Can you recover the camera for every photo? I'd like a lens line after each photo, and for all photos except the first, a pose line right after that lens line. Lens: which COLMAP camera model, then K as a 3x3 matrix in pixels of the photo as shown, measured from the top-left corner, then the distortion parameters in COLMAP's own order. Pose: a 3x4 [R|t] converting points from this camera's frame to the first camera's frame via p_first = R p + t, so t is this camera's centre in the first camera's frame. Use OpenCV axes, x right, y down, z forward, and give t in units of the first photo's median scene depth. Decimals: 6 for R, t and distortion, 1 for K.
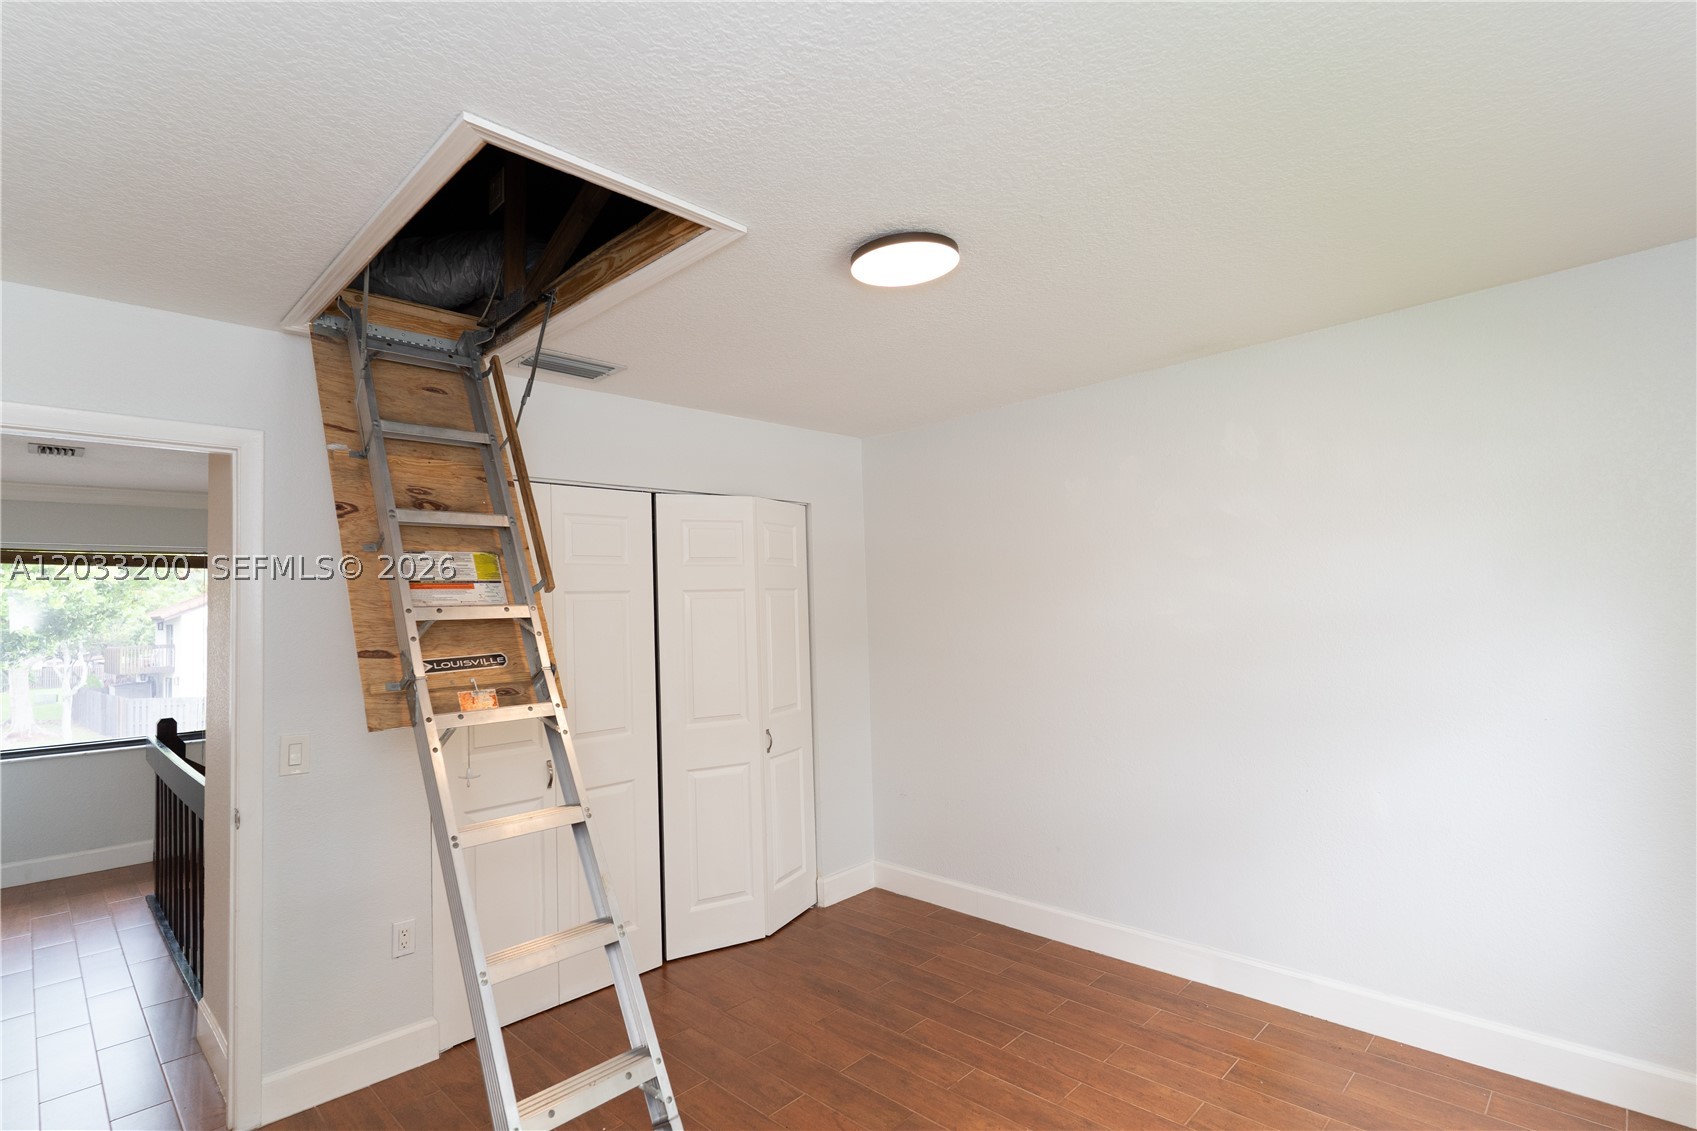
lens RADIAL K [[811.5, 0, 842.0], [0, 811.5, 564.9], [0, 0, 1]] dist [0.007180, -0.002240]
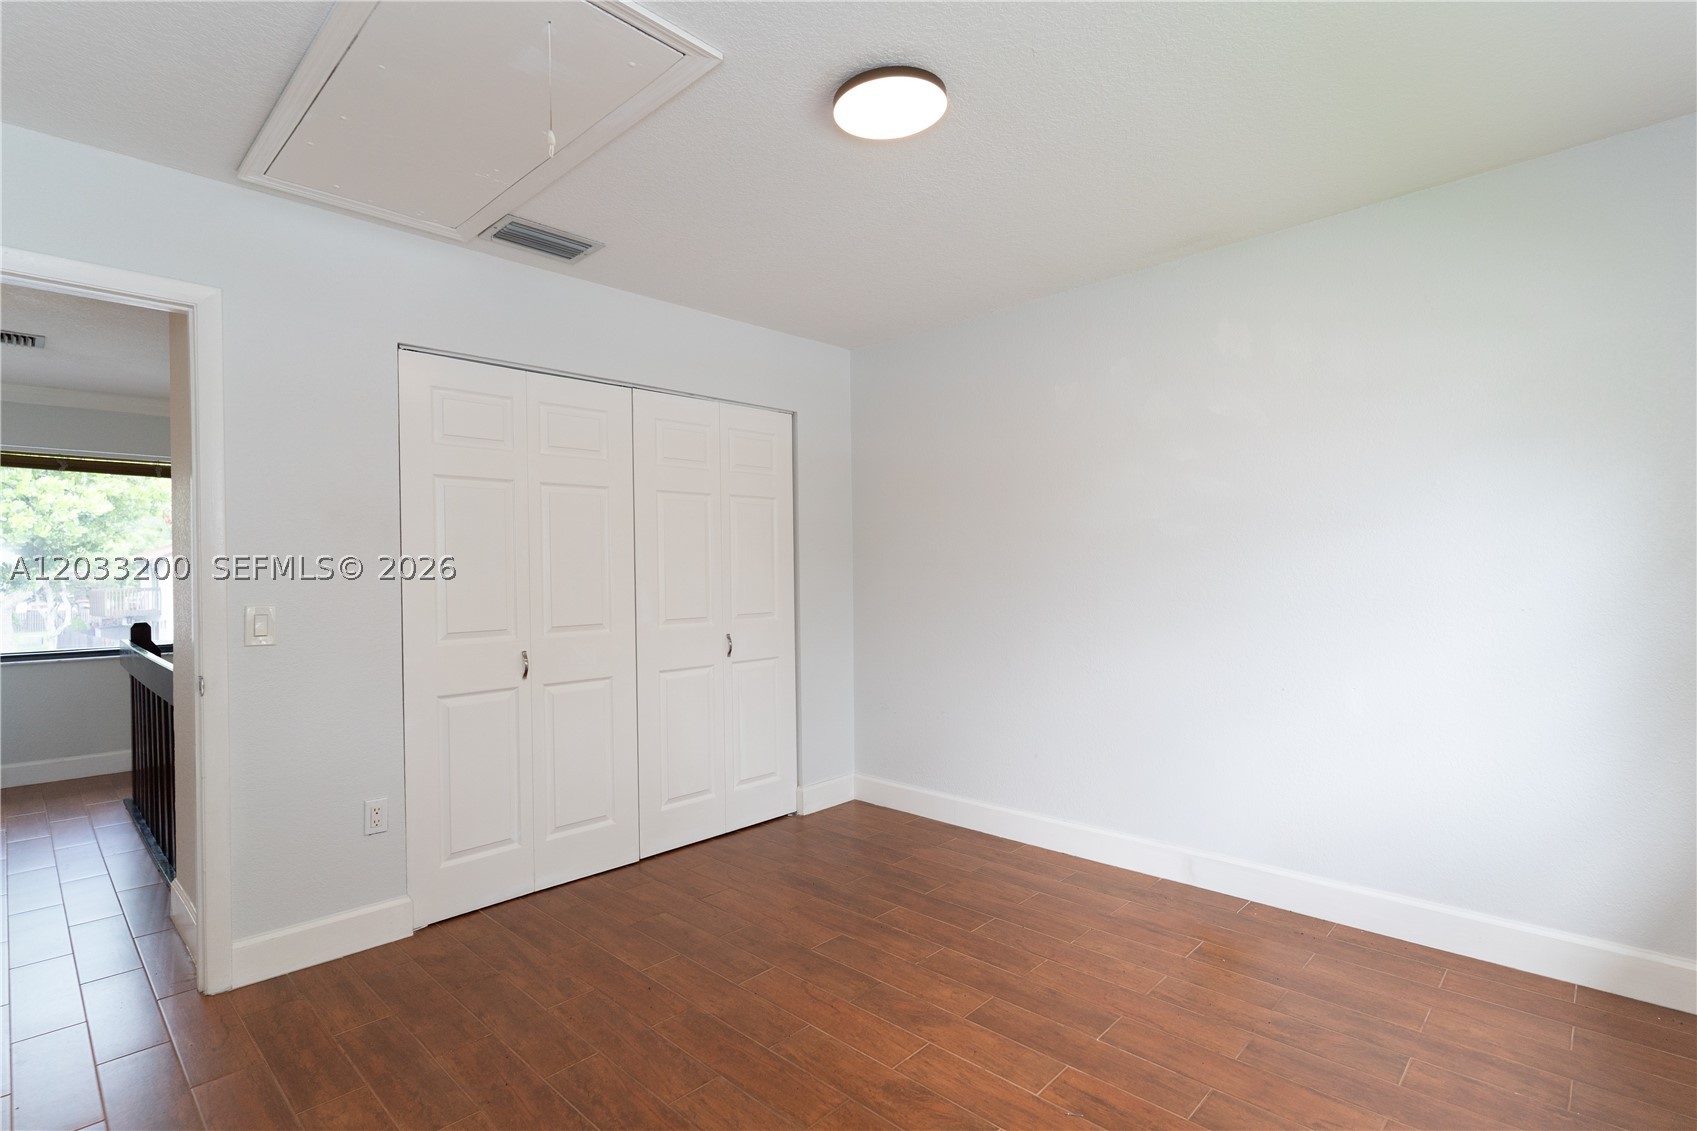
lens RADIAL K [[811.5, 0, 847.0], [0, 811.5, 569.6], [0, 0, 1]] dist [0.007180, -0.002240]
pose [[0.999709, 0.019730, 0.013902, 0.016468], [-0.020434, 0.998412, 0.052490, 0.084782], [-0.012844, -0.052758, 0.998525, 0.012679]]
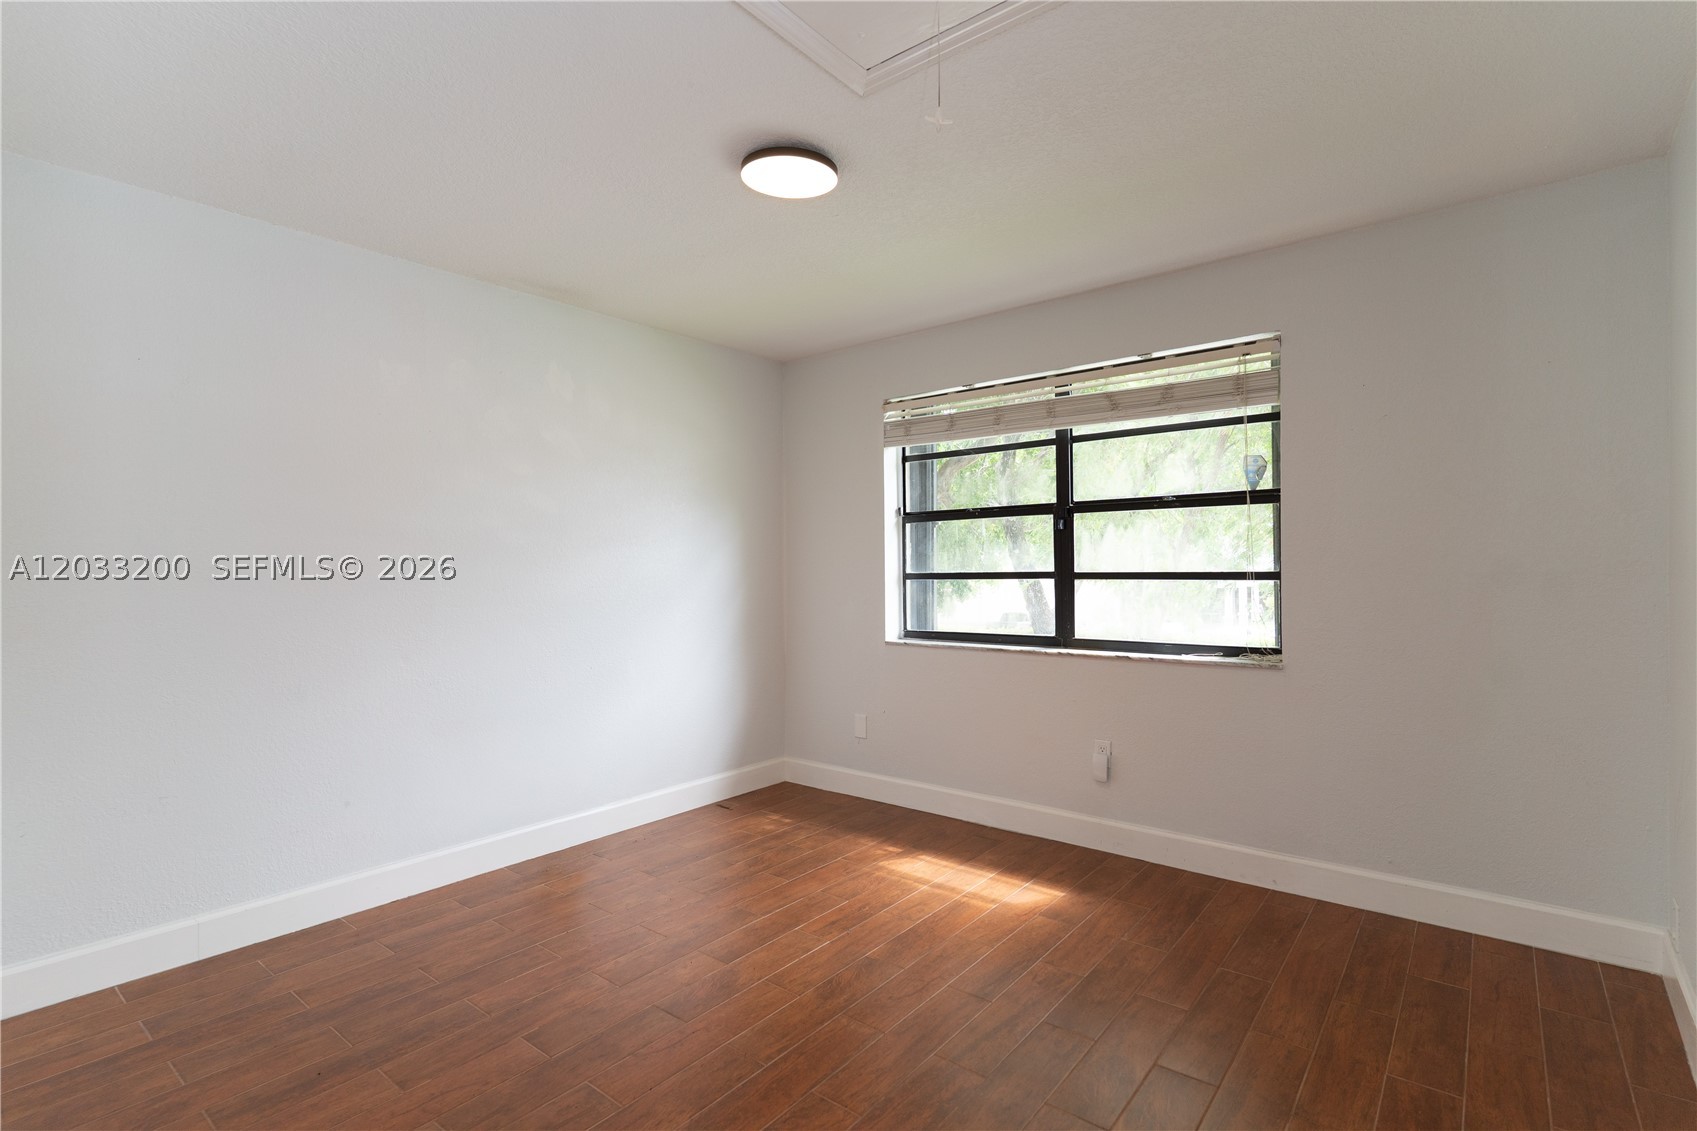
lens RADIAL K [[811.5, 0, 844.6], [0, 811.5, 569.1], [0, 0, 1]] dist [0.007180, -0.002240]
pose [[-0.106890, 0.034703, 0.993665, -0.719387], [-0.045192, 0.998188, -0.039722, 0.148336], [-0.993243, -0.049151, -0.105128, 0.714623]]
